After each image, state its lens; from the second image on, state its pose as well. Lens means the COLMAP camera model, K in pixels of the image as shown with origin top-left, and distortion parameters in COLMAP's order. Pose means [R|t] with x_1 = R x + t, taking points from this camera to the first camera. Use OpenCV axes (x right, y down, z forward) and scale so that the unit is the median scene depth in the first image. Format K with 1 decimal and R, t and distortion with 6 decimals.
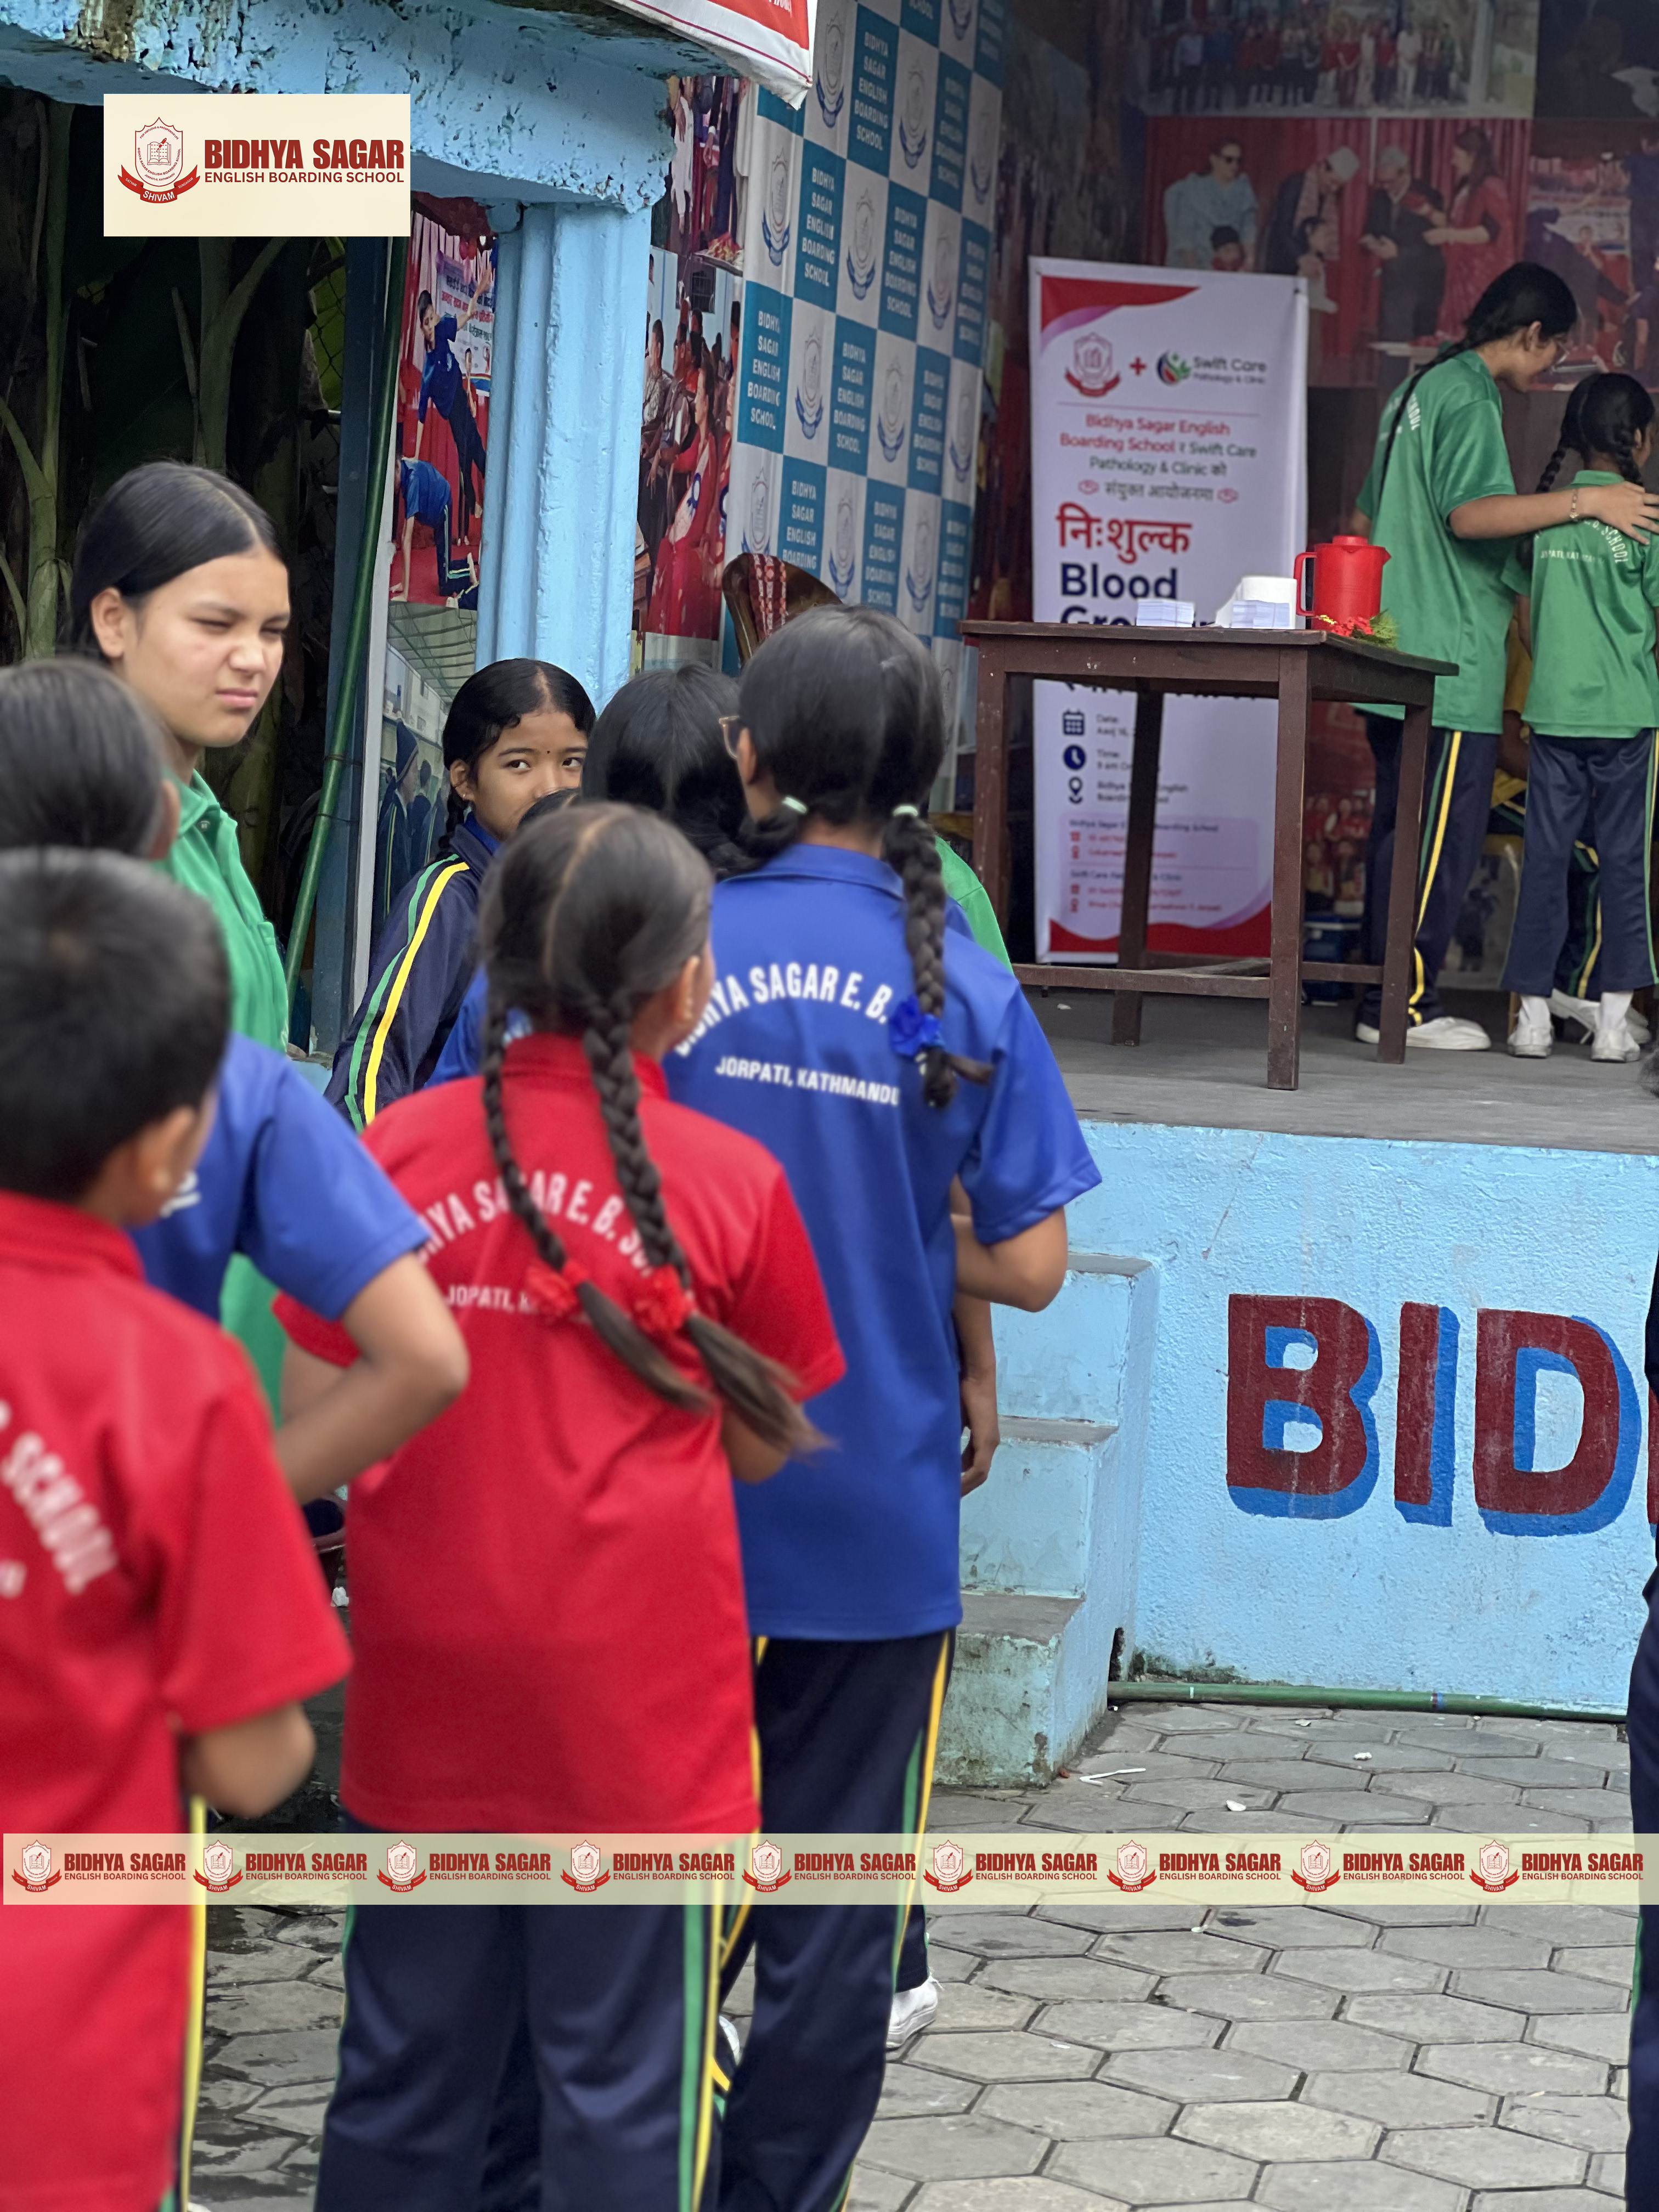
lens RADIAL K [[4941.7, 0, 833.9], [0, 4941.7, 869.4], [0, 0, 1]] dist [0.770050, -6.038209]
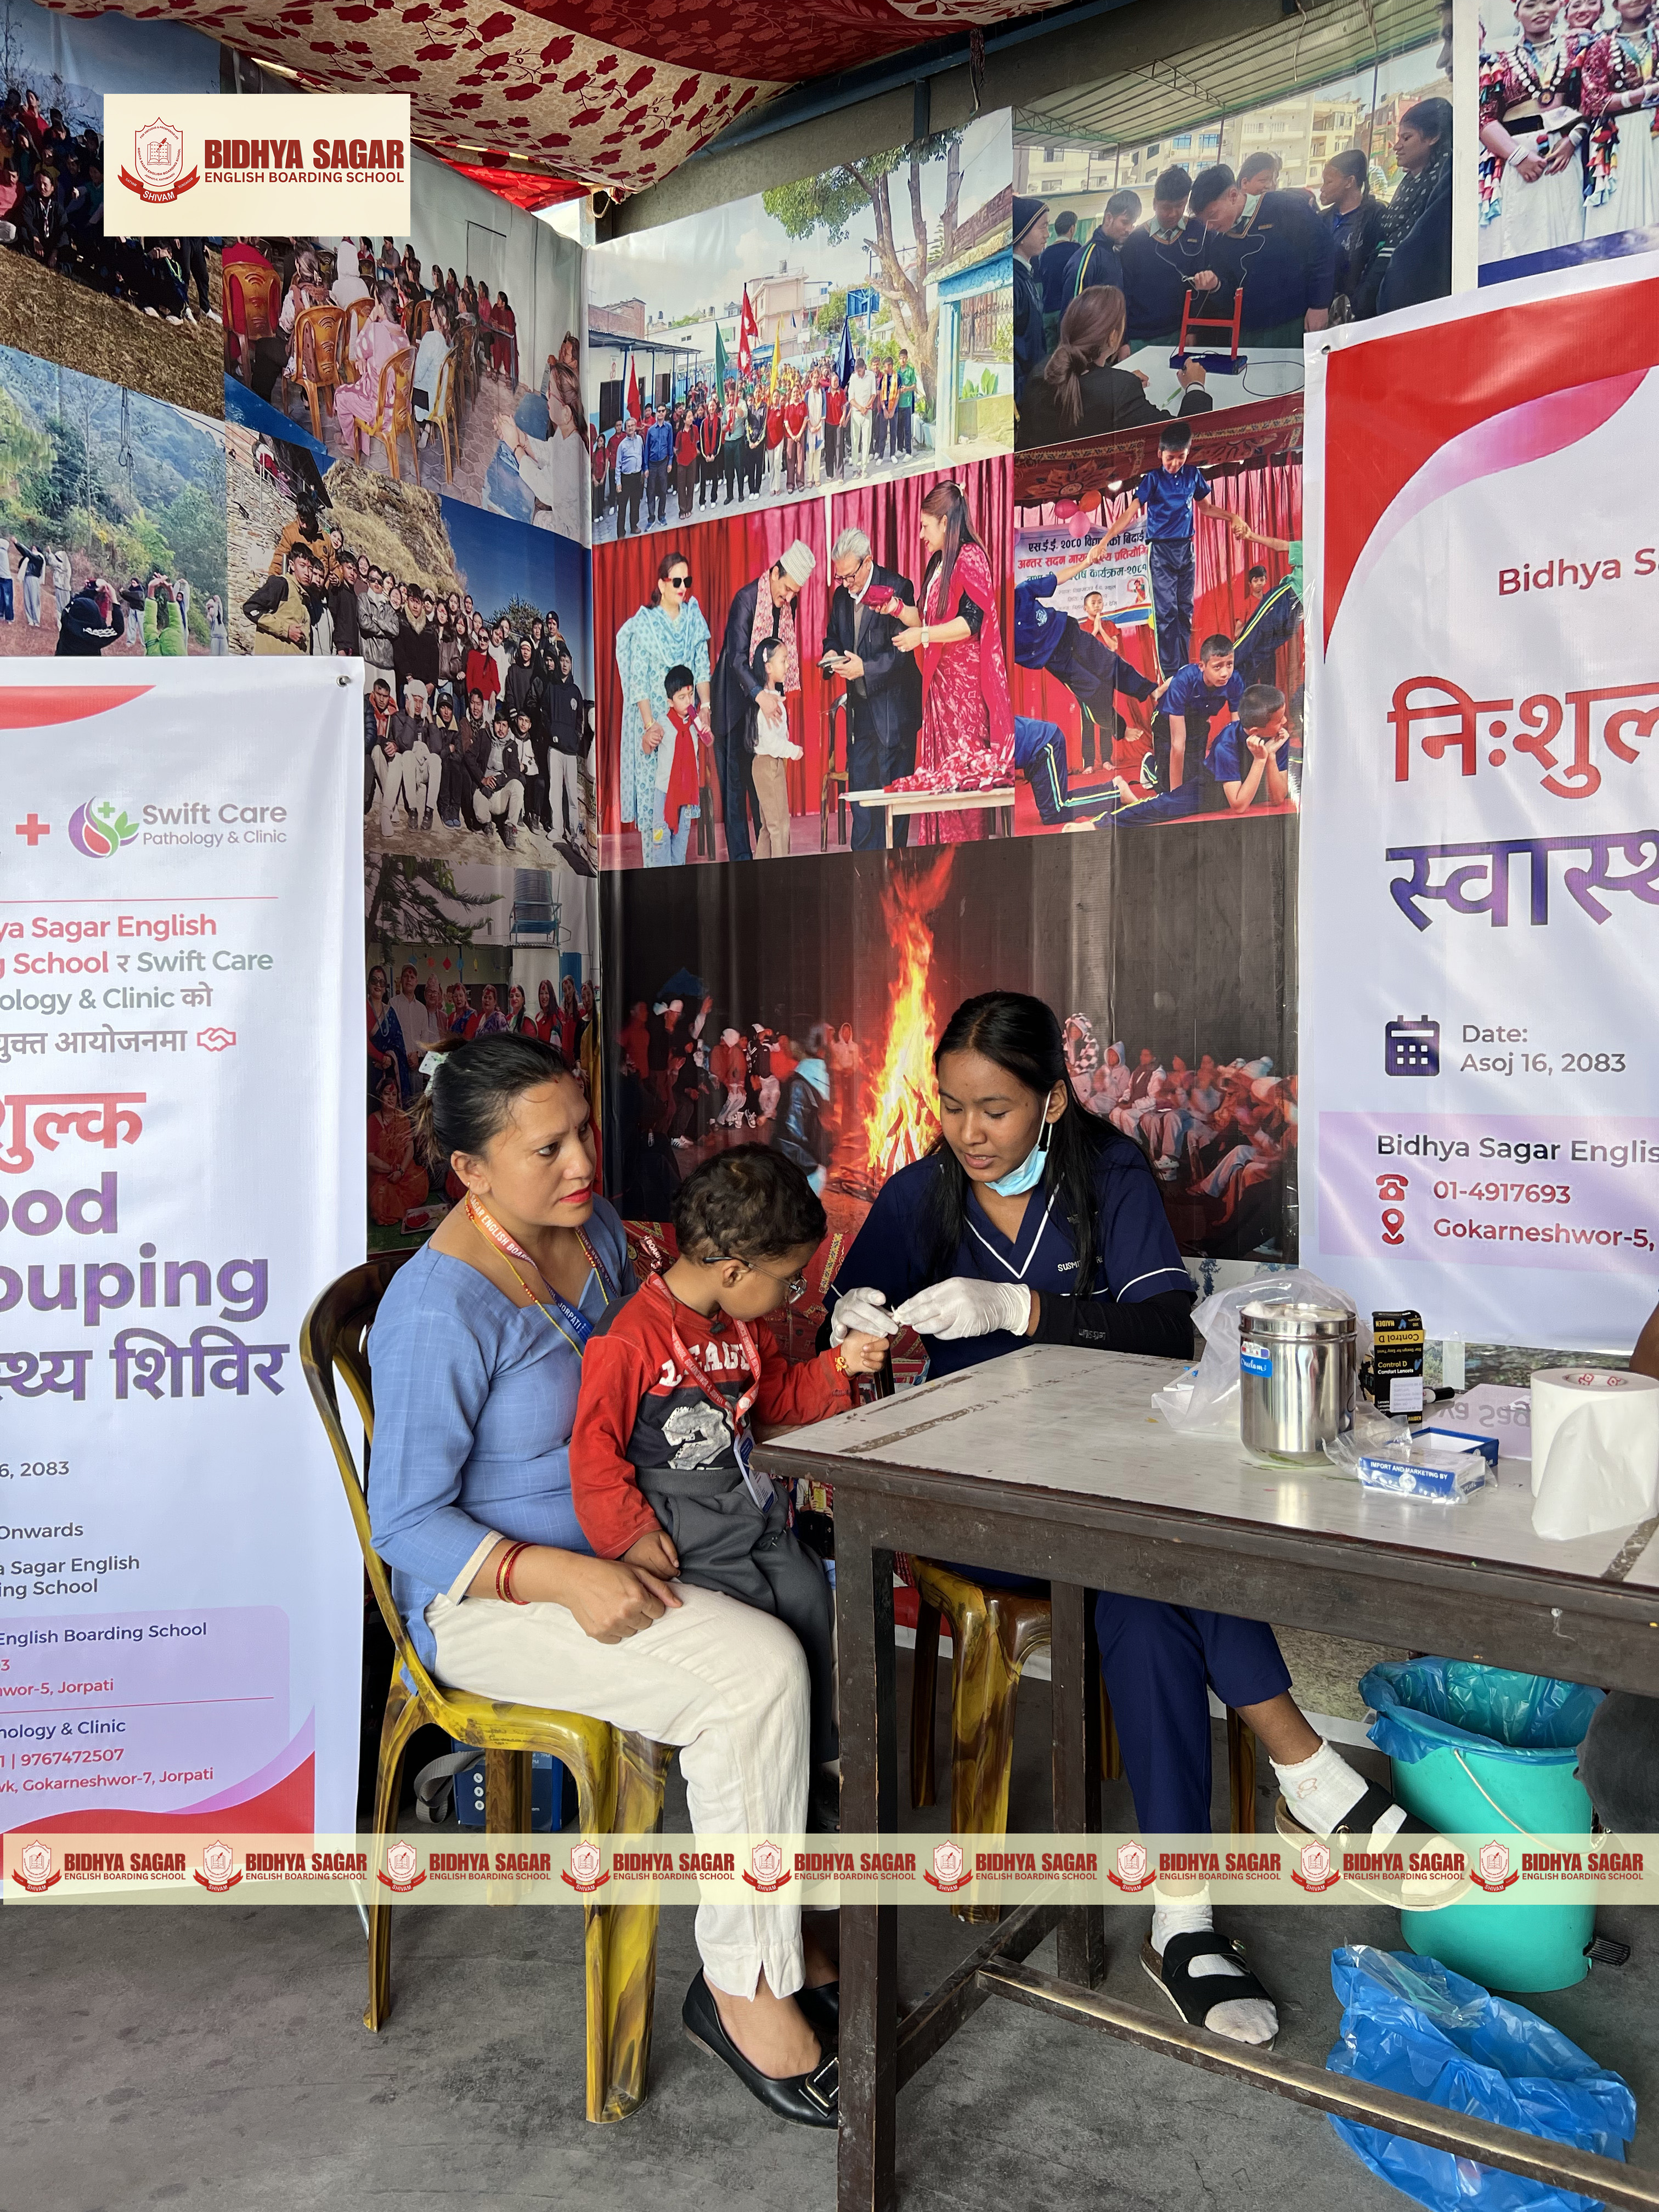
lens RADIAL K [[1659.2, 0, 829.5], [0, 1659.2, 1106.0], [0, 0, 1]] dist [0.047378, -0.058448]
pose [[0.932252, -0.040672, -0.359515, 0.195121], [0.044462, 0.999009, 0.002274, -0.059066], [0.359066, -0.018104, 0.933137, 0.771957]]
